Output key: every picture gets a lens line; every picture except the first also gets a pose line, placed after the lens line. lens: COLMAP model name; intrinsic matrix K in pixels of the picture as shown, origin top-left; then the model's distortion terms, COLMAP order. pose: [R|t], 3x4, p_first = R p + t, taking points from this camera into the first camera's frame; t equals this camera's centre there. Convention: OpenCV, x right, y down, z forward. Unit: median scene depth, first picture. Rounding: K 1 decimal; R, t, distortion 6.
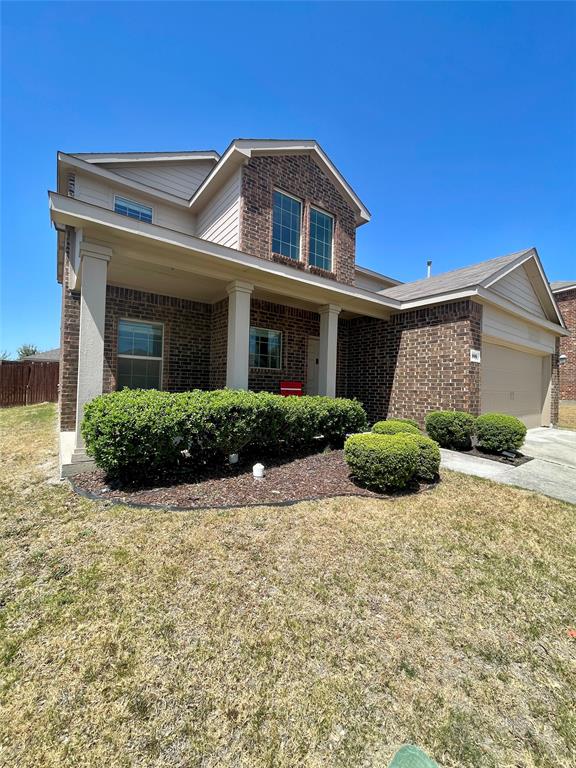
lens RADIAL K [[310.8, 0, 288.0], [0, 310.8, 384.1], [0, 0, 1]] dist [0.000312, -0.000107]
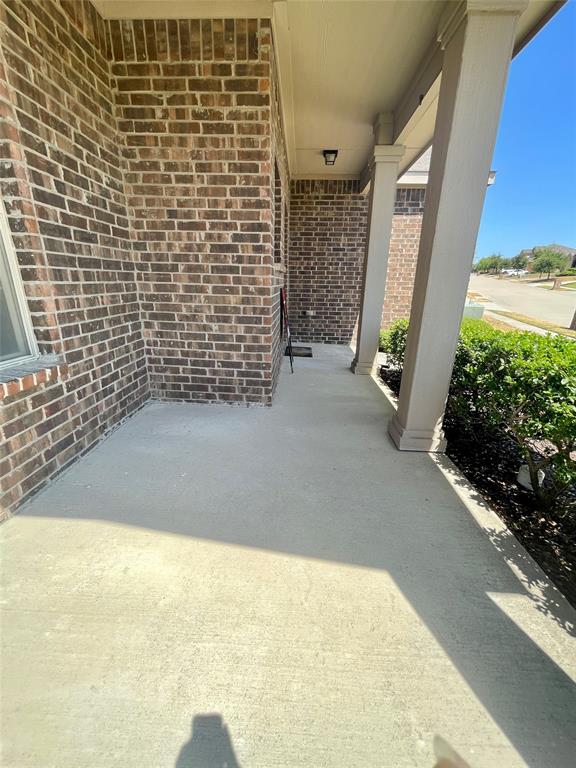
lens RADIAL K [[310.8, 0, 288.0], [0, 310.8, 382.8], [0, 0, 1]] dist [0.000312, -0.000107]
pose [[0.632137, -0.254516, 0.731864, -0.470660], [-0.011862, 0.941226, 0.337570, -0.039779], [-0.774766, -0.222072, 0.591964, 0.670743]]
